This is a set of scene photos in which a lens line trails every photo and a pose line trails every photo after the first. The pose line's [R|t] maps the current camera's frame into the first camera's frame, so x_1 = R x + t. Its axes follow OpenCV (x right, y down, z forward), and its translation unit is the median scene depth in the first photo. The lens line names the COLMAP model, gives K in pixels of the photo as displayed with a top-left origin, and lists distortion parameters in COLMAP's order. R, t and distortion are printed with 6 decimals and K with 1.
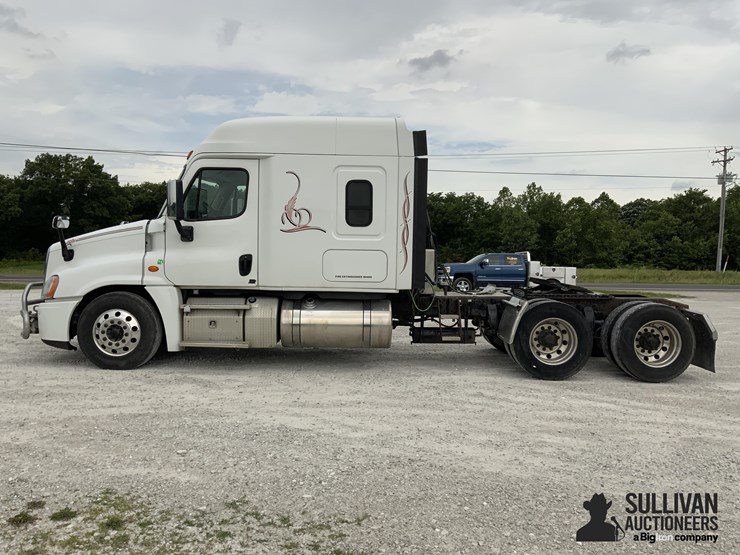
lens RADIAL K [[607.6, 0, 370.0], [0, 607.6, 277.5], [0, 0, 1]] dist [0.103230, -0.201634]
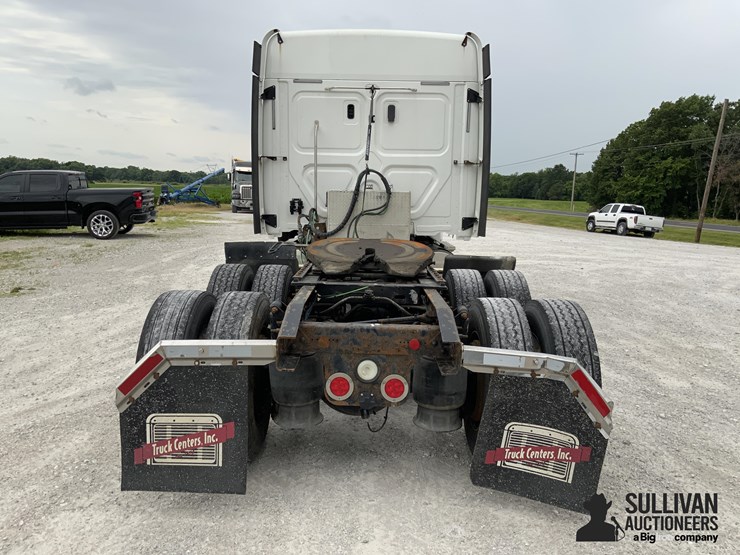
lens RADIAL K [[607.6, 0, 370.0], [0, 607.6, 277.5], [0, 0, 1]] dist [0.103230, -0.201634]
pose [[-0.007845, 0.121580, -0.992551, 0.938991], [-0.070717, 0.990029, 0.121830, -0.036353], [0.997466, 0.071146, 0.000831, 1.160934]]
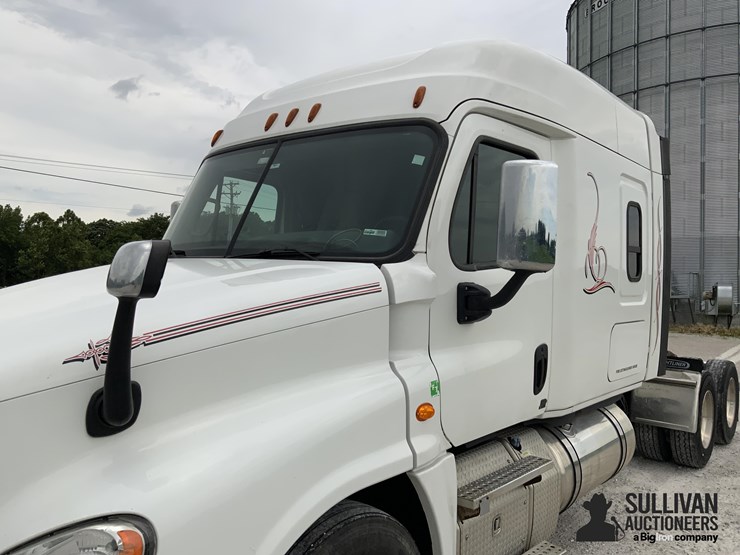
lens RADIAL K [[607.6, 0, 370.0], [0, 607.6, 277.5], [0, 0, 1]] dist [0.103230, -0.201634]
pose [[0.652137, -0.000559, 0.758101, -0.623493], [0.024969, 0.999473, -0.020742, -0.081002], [-0.757690, 0.032455, 0.651807, 0.800811]]
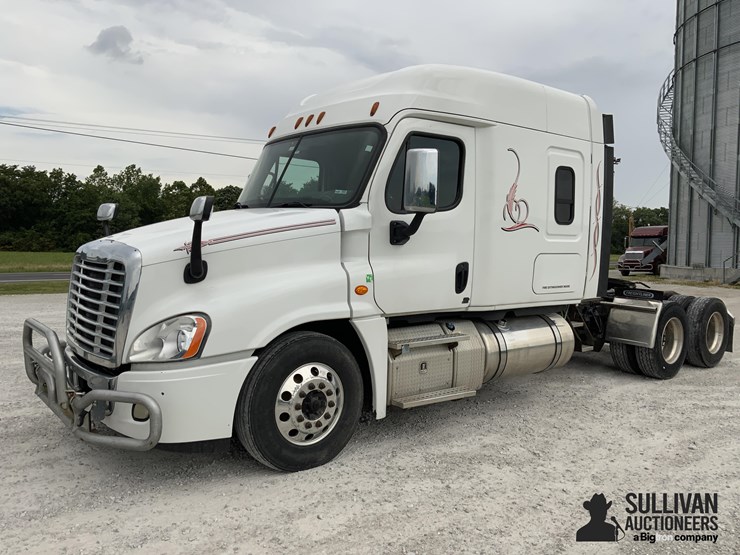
lens RADIAL K [[607.6, 0, 370.0], [0, 607.6, 277.5], [0, 0, 1]] dist [0.103230, -0.201634]
pose [[0.782083, -0.040489, 0.621858, -0.721180], [0.023837, 0.999100, 0.035073, -0.047718], [-0.622719, -0.012607, 0.782344, 0.518757]]
